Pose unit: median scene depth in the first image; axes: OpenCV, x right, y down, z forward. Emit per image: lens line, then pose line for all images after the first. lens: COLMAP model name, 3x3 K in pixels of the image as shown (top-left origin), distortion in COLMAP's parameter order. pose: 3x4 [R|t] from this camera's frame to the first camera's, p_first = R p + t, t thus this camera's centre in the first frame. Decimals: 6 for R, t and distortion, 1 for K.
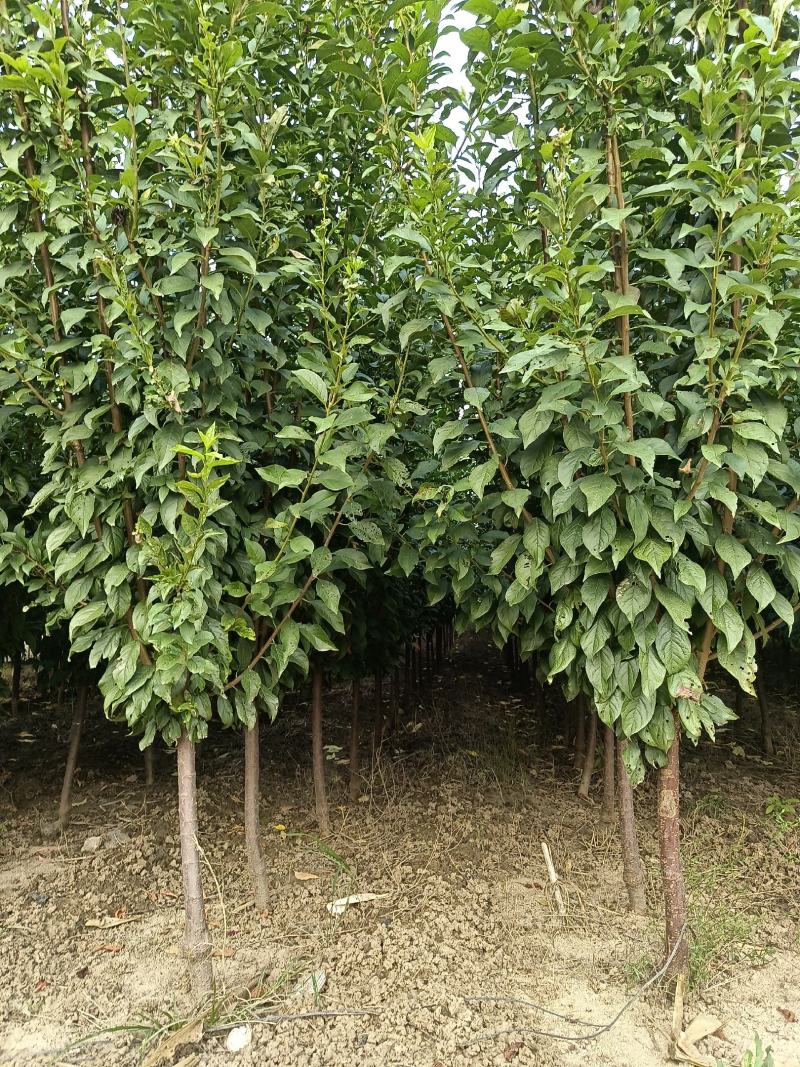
lens RADIAL K [[718.2, 0, 402.1], [0, 718.2, 530.8], [0, 0, 1]] dist [0.004635, 0.000564]
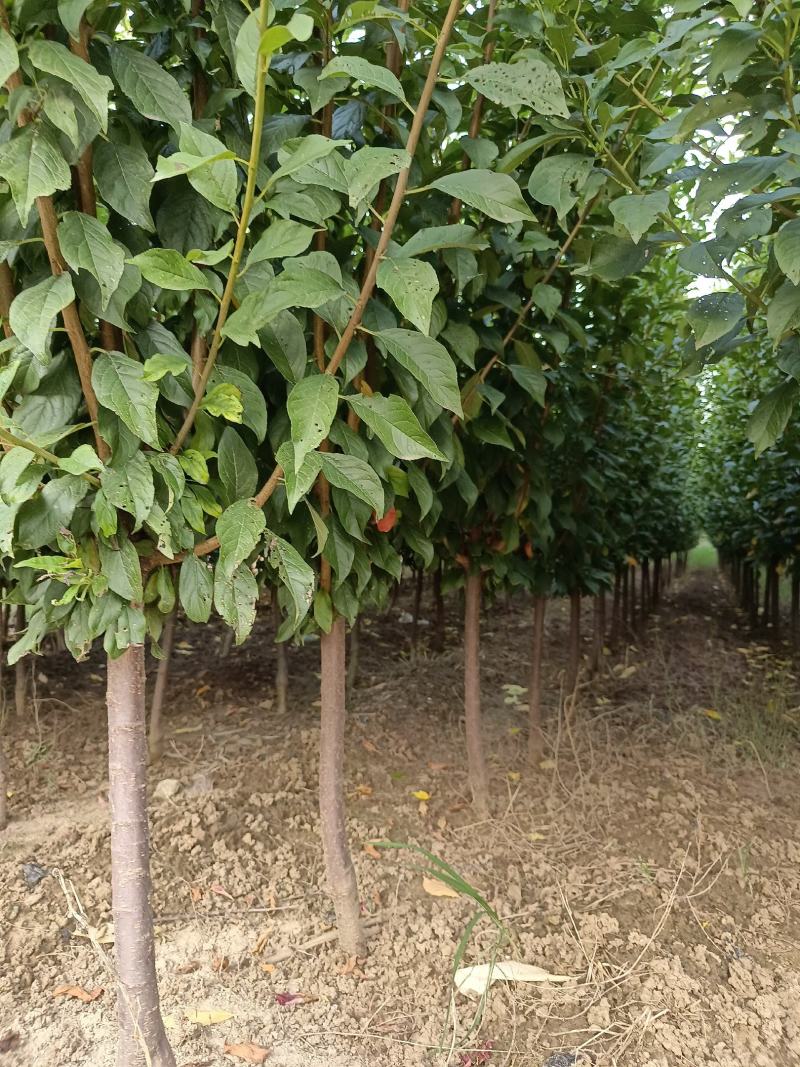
lens RADIAL K [[727.8, 0, 407.5], [0, 727.8, 532.6], [0, 0, 1]] dist [0.000199, 0.001826]
pose [[0.962266, 0.028409, -0.270625, 0.001298], [-0.004552, 0.996077, 0.088377, 0.175401], [0.272074, -0.083811, 0.958620, 0.615691]]
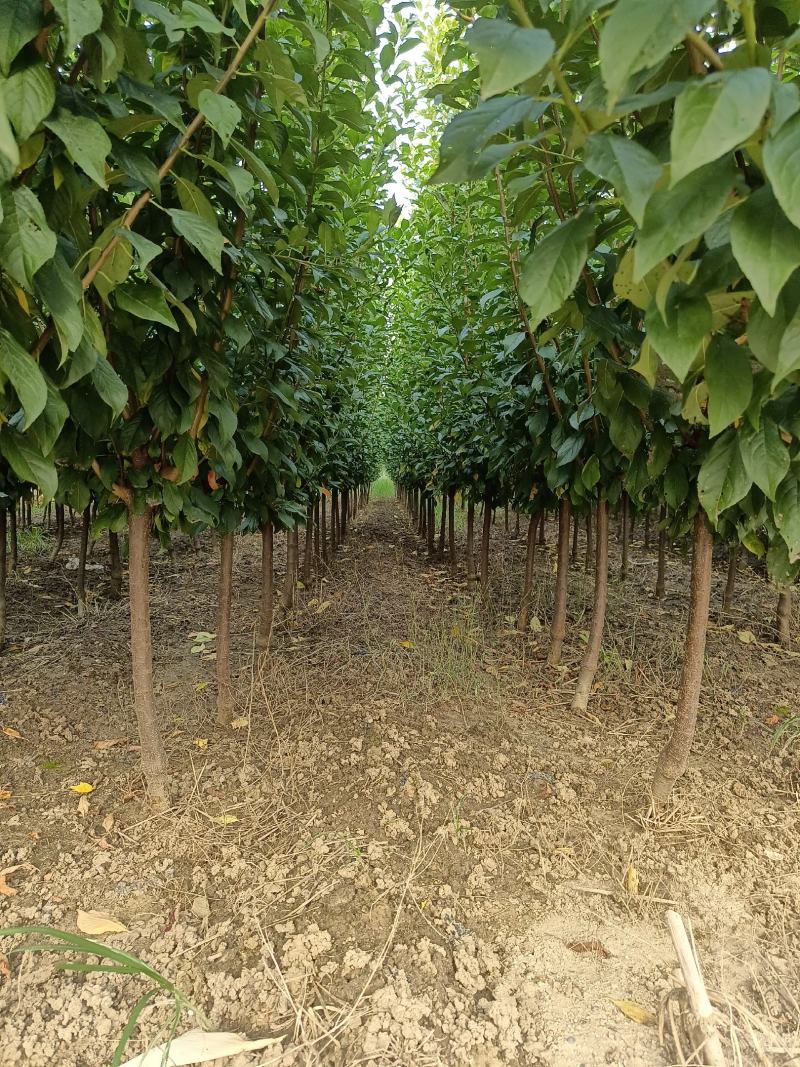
lens RADIAL K [[719.0, 0, 400.0], [0, 719.0, 533.5], [0, 0, 1]] dist [0.008433, -0.002755]
pose [[0.990207, 0.012602, 0.139036, -0.011011], [-0.036544, 0.984589, 0.171021, 0.205155], [-0.134738, -0.174427, 0.975408, 0.820520]]
